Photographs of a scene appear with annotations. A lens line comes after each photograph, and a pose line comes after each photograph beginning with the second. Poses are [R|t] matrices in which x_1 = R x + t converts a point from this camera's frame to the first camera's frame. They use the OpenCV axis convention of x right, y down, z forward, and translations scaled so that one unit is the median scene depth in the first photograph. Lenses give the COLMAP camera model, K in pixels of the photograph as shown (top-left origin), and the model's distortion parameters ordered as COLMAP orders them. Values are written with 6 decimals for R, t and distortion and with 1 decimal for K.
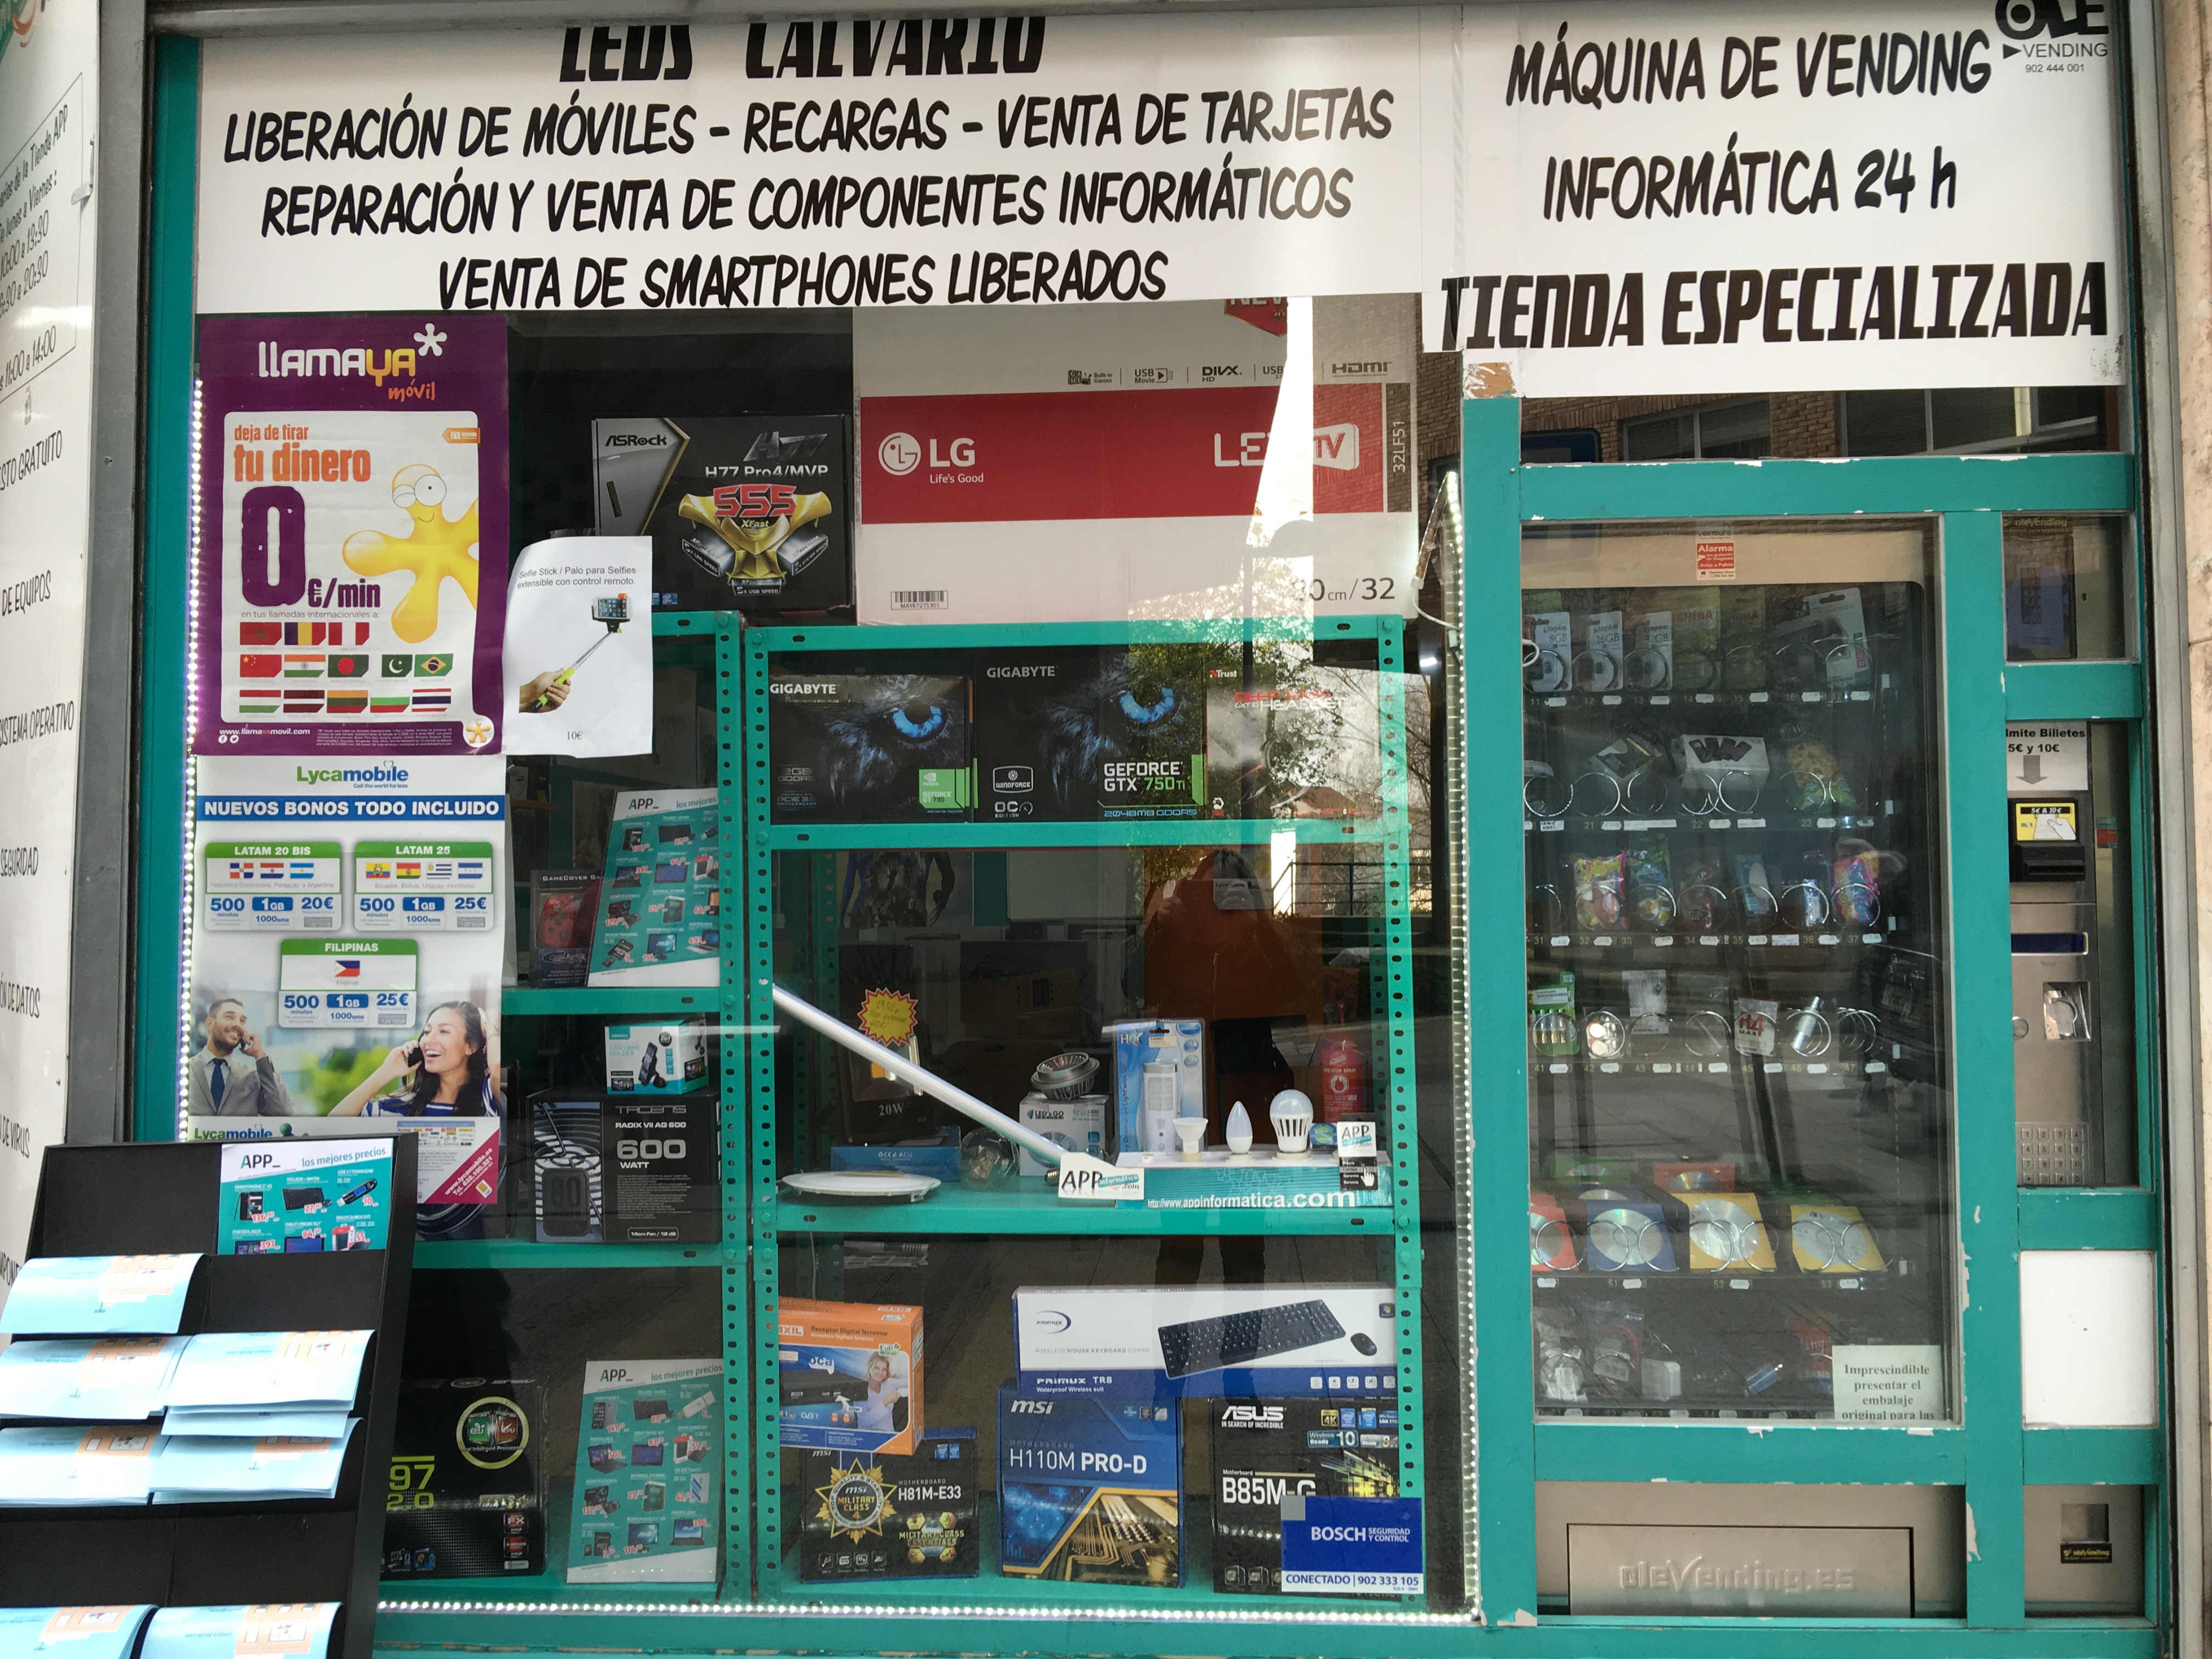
lens RADIAL K [[1866.9, 0, 1039.7], [0, 1866.9, 794.0], [0, 0, 1]] dist [0.058780, -0.096535]
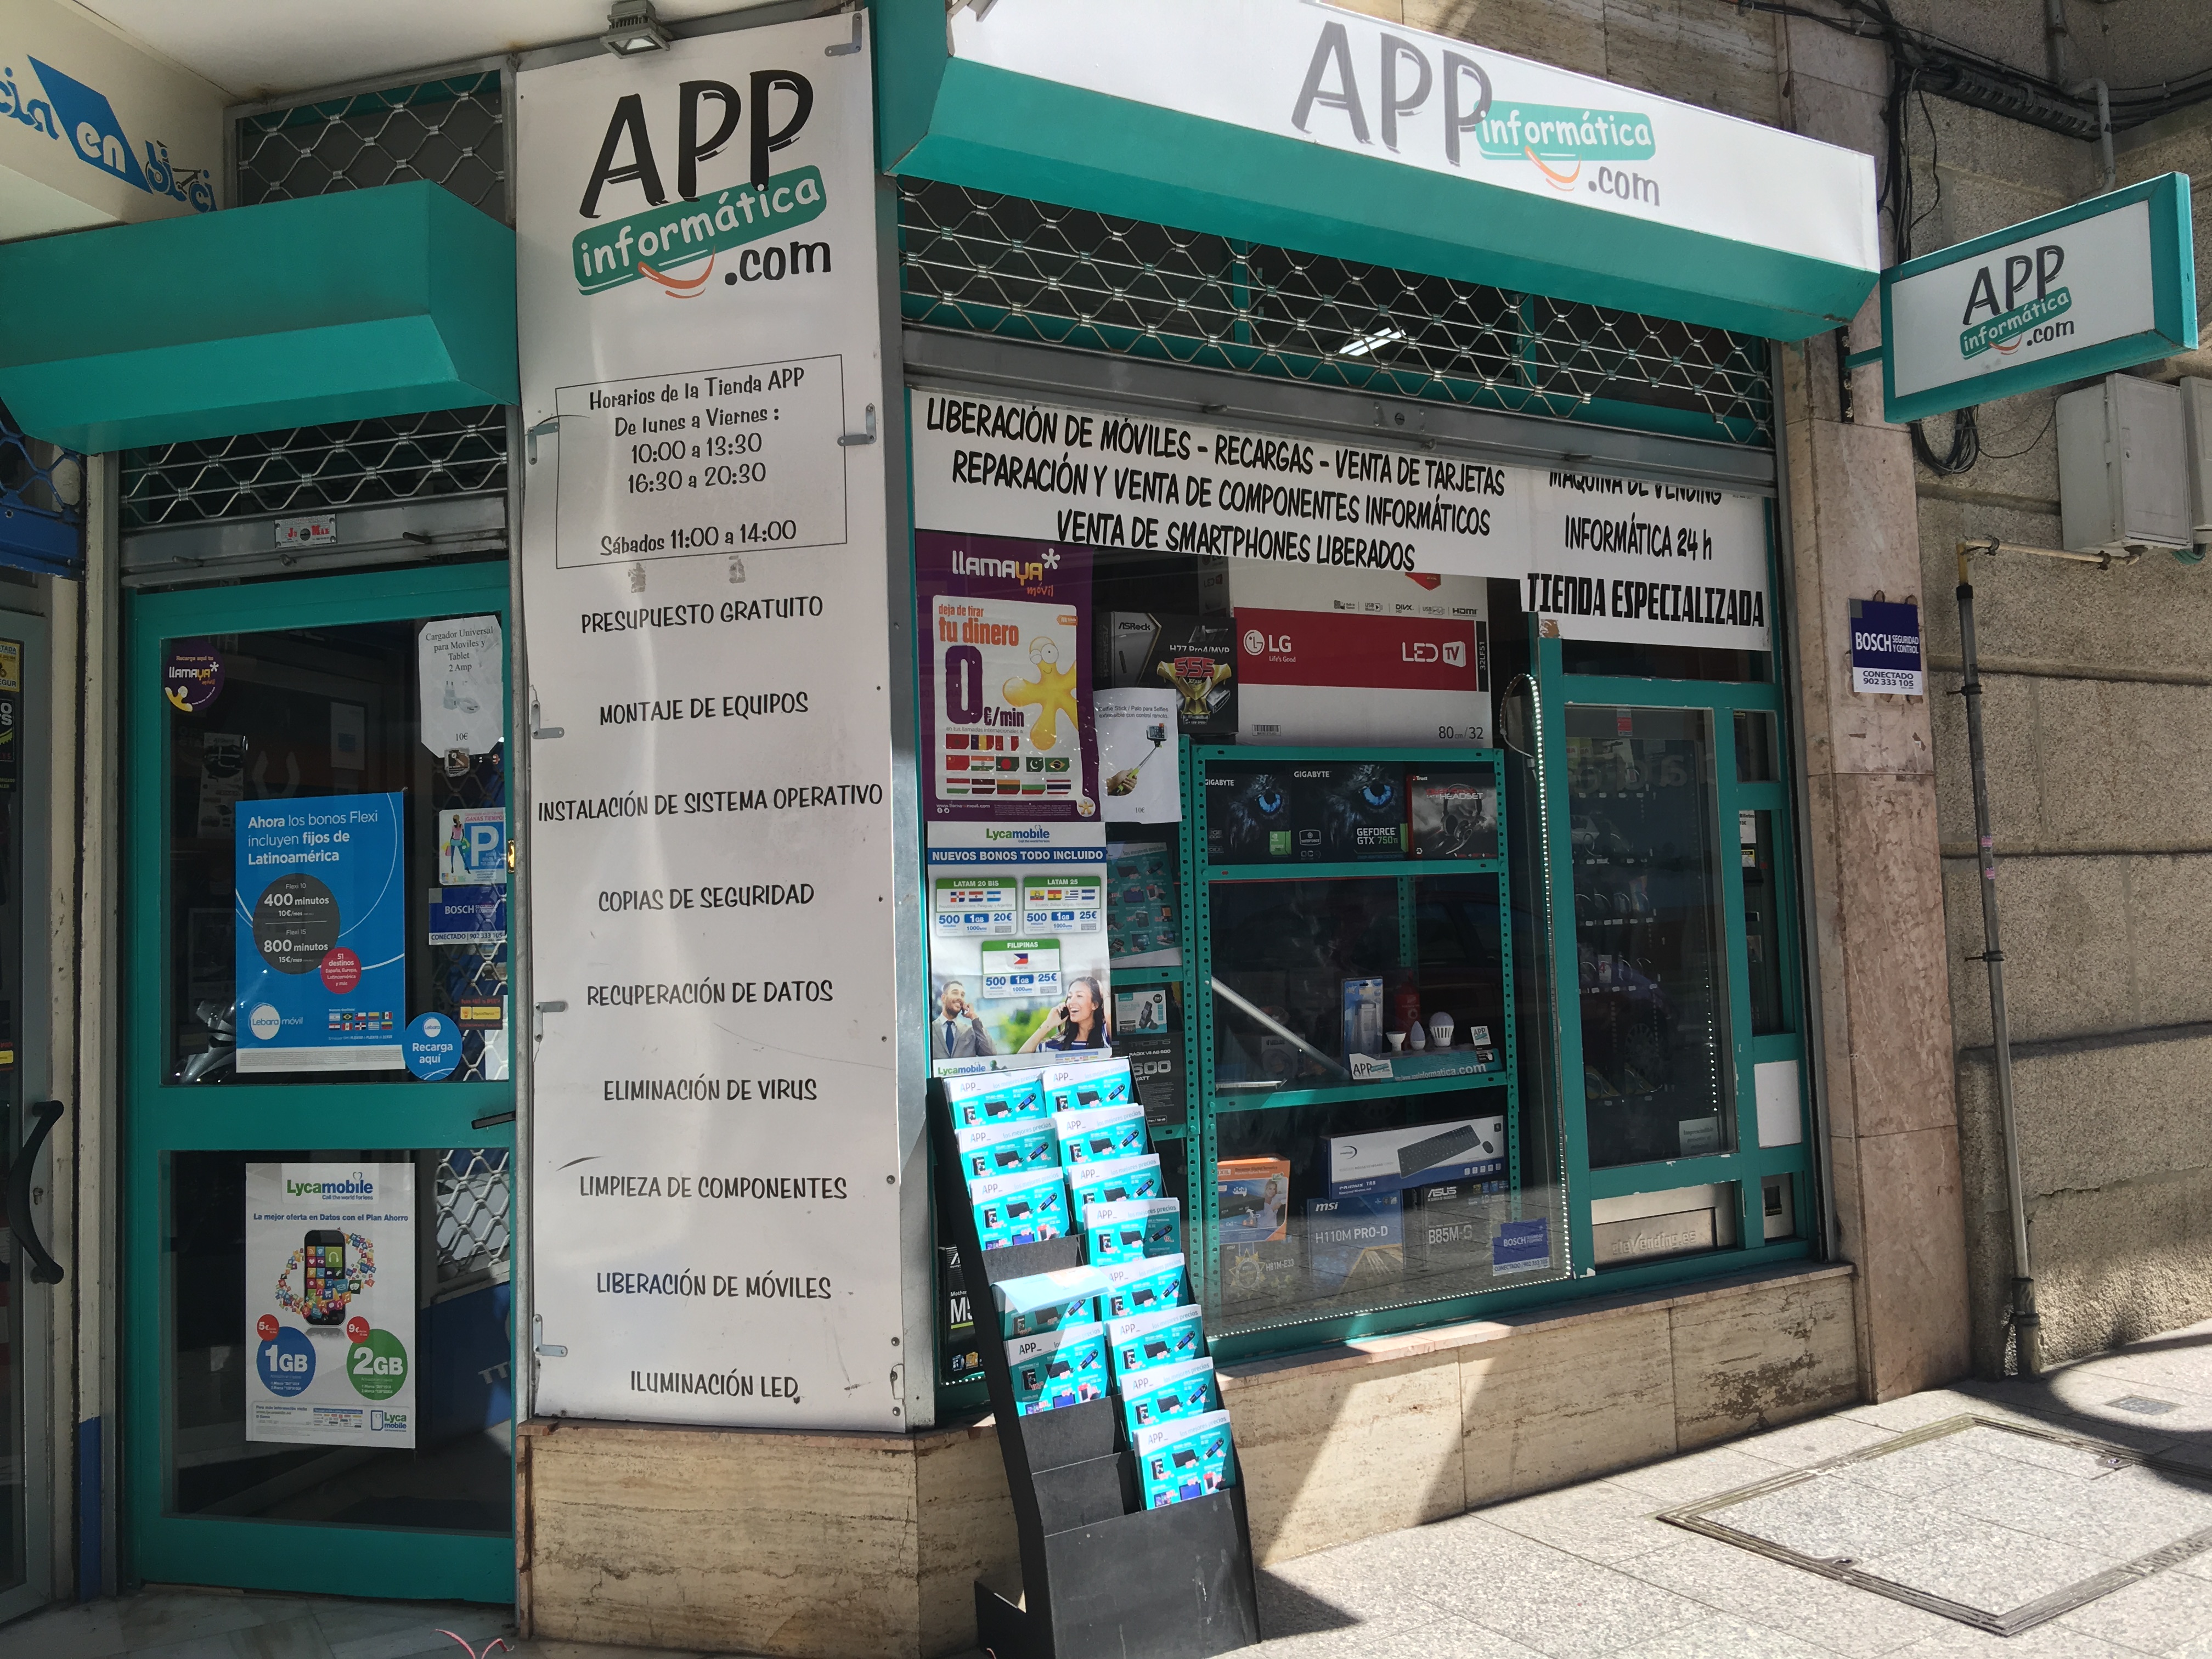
lens RADIAL K [[1866.9, 0, 1118.7], [0, 1866.9, 792.7], [0, 0, 1]] dist [0.058780, -0.096535]
pose [[0.834895, 0.013912, 0.550233, -1.143840], [0.005377, 0.999427, -0.033428, 0.007697], [-0.550383, 0.030868, 0.834342, -0.335878]]
